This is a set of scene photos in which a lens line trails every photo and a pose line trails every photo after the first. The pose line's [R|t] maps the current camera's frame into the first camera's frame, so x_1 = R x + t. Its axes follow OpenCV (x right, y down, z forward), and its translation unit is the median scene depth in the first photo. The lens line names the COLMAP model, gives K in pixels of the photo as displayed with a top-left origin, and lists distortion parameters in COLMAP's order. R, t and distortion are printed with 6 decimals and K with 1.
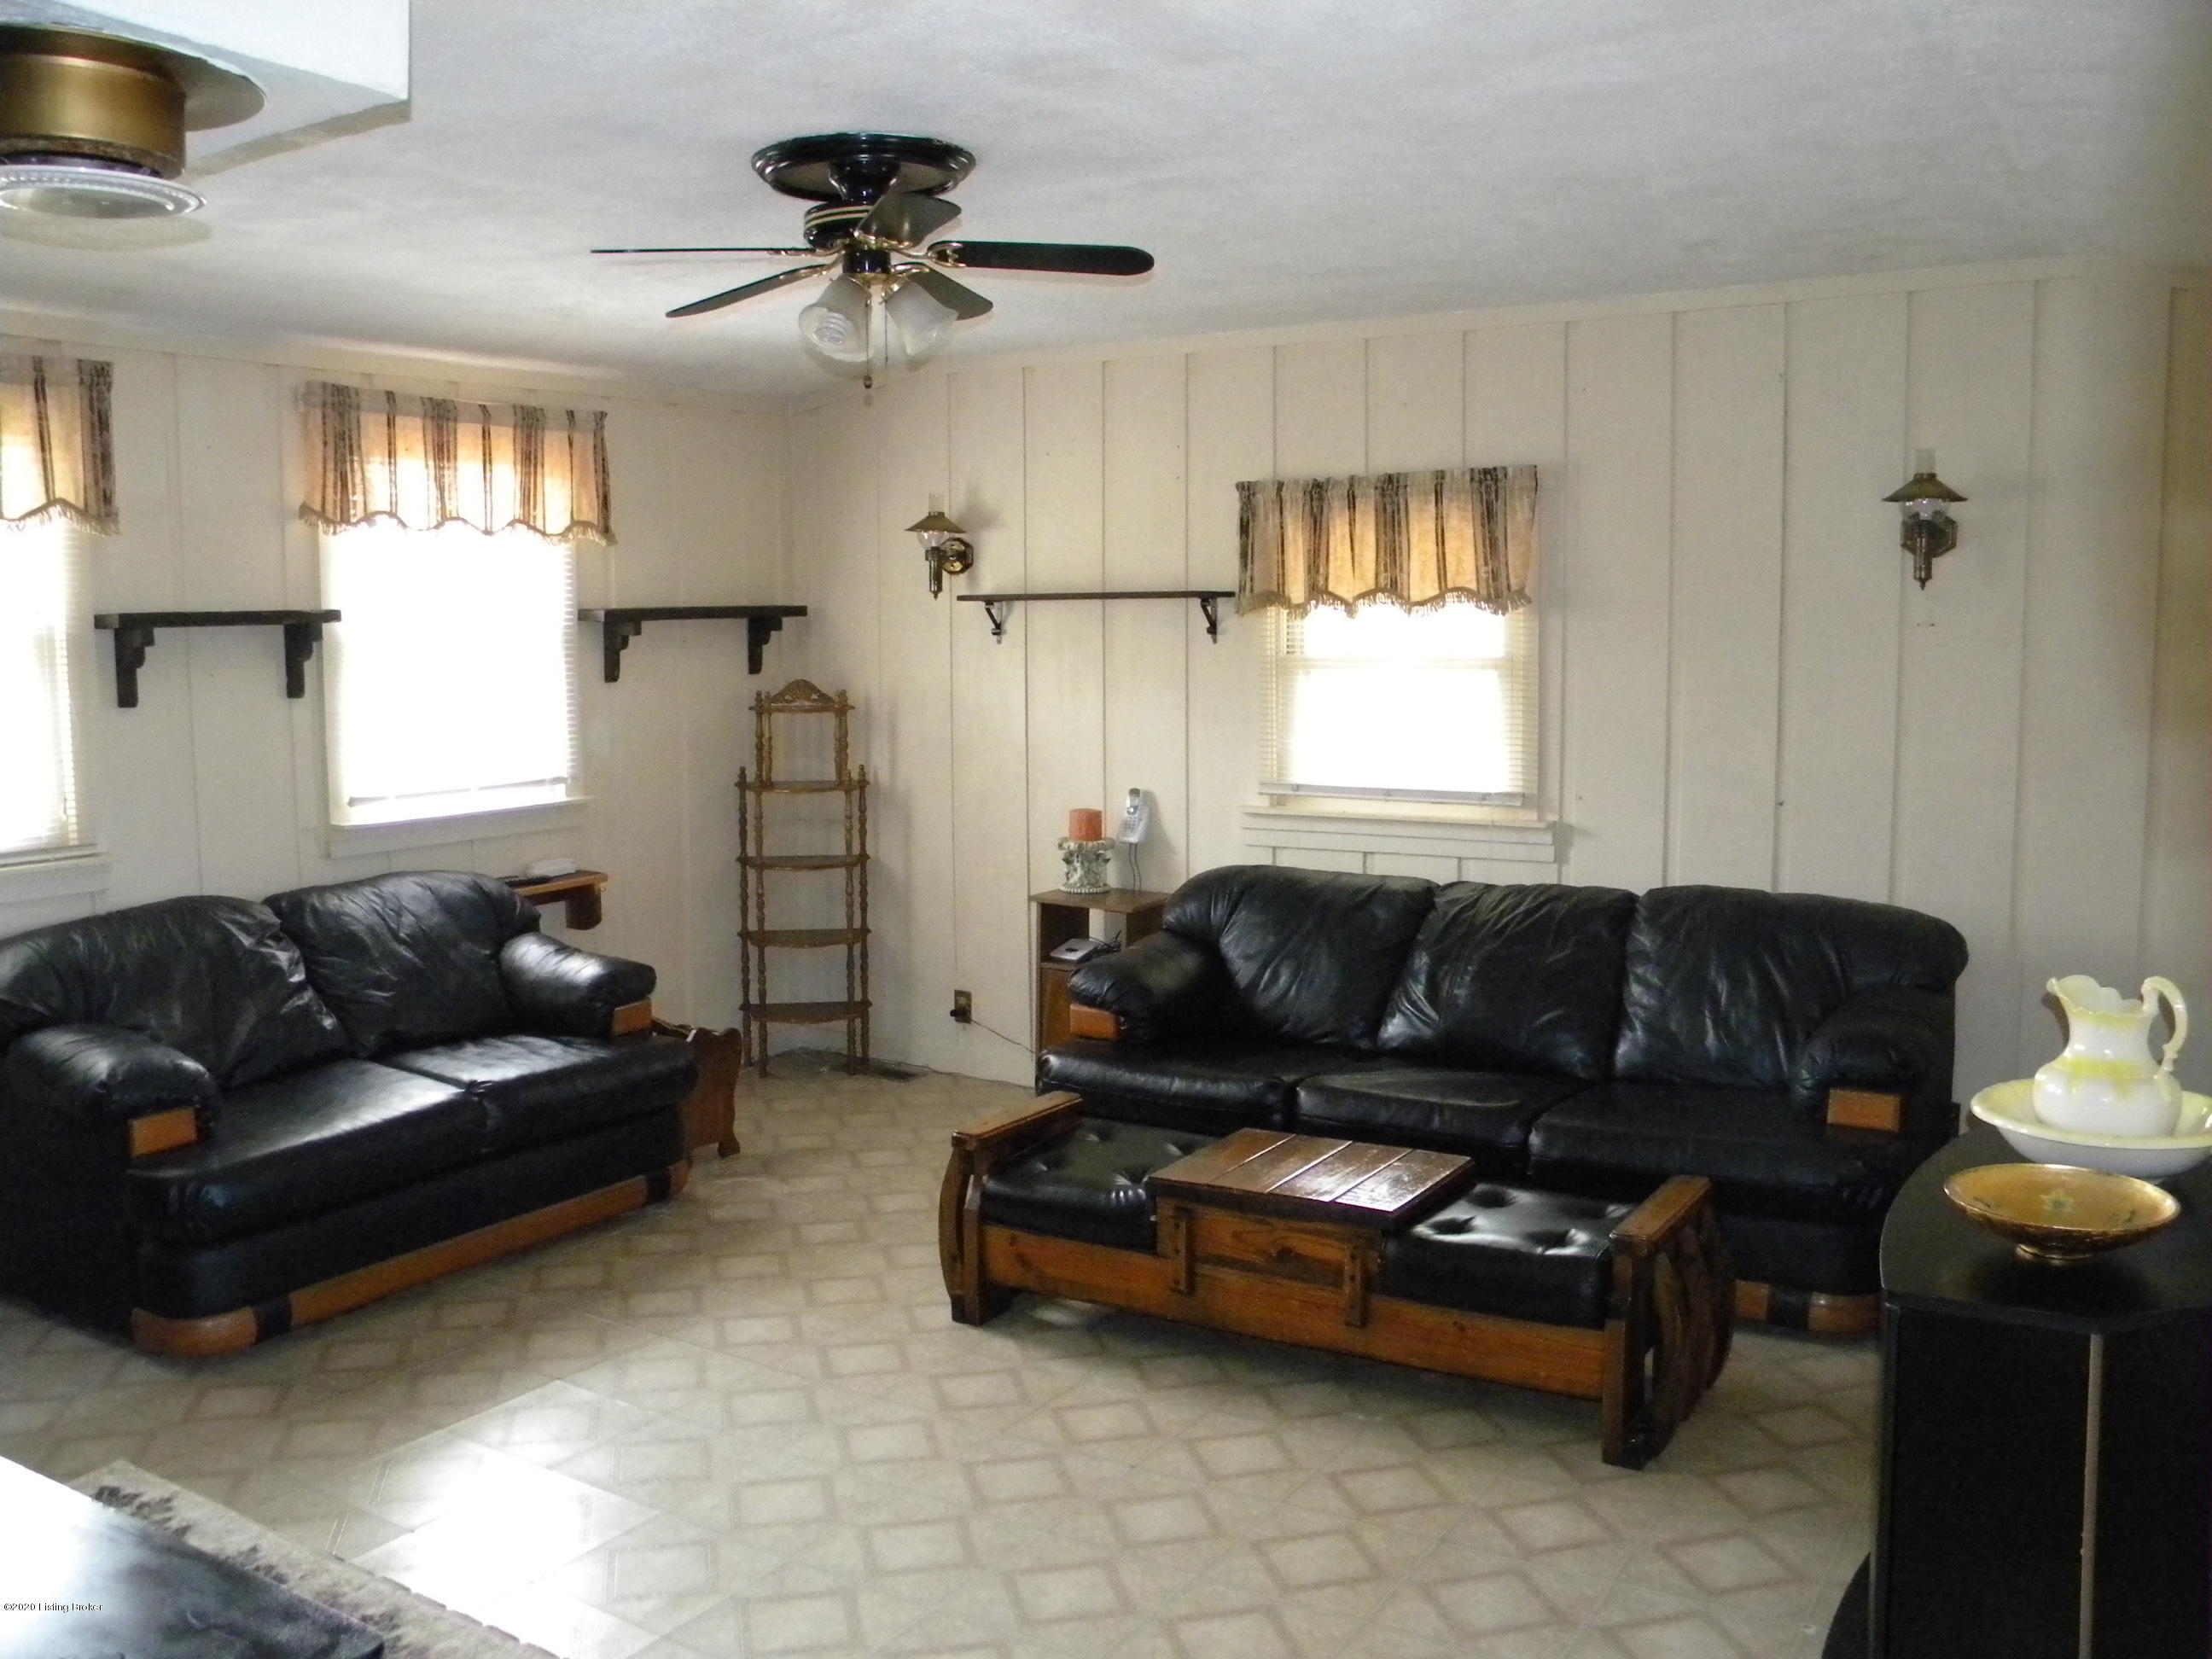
lens RADIAL K [[1879.8, 0, 1104.9], [0, 1879.8, 820.2], [0, 0, 1]] dist [-0.074498, 0.035812]
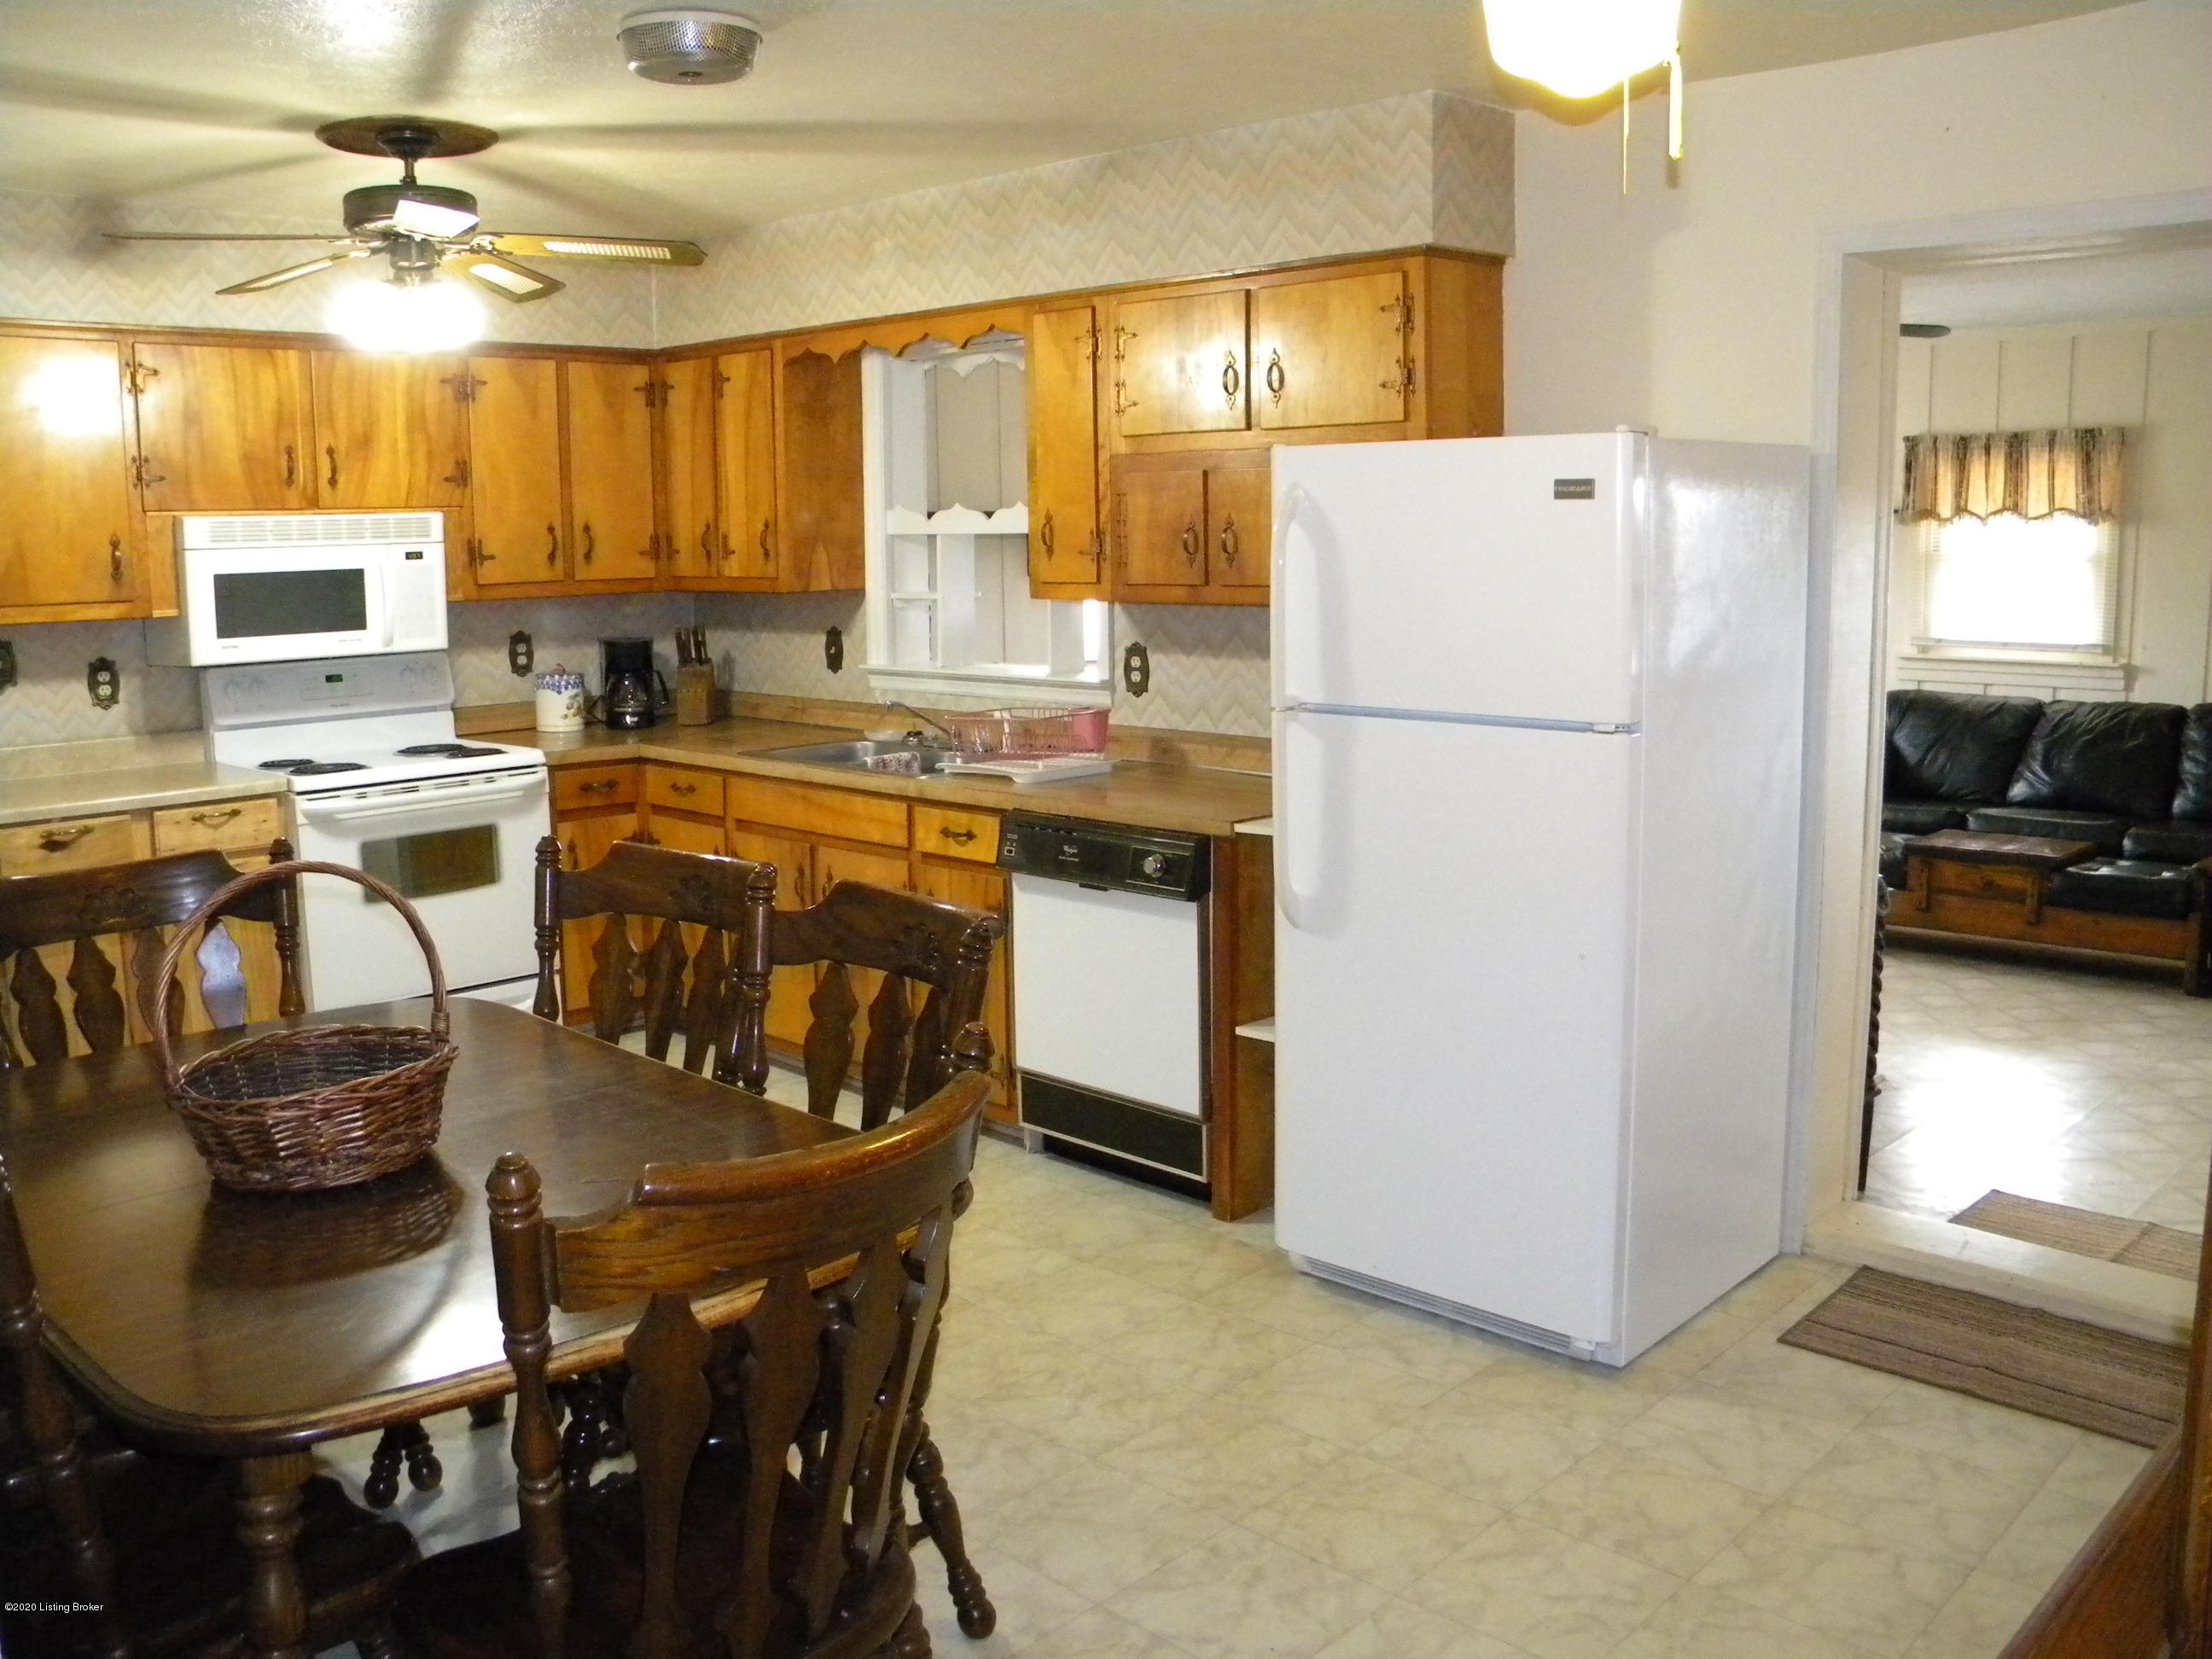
lens RADIAL K [[1879.8, 0, 1103.5], [0, 1879.8, 831.4], [0, 0, 1]] dist [-0.074498, 0.035812]
pose [[0.980657, 0.032008, -0.193101, -0.279086], [-0.022148, 0.998349, 0.053005, 0.075758], [0.194479, -0.047703, 0.979746, -0.630373]]
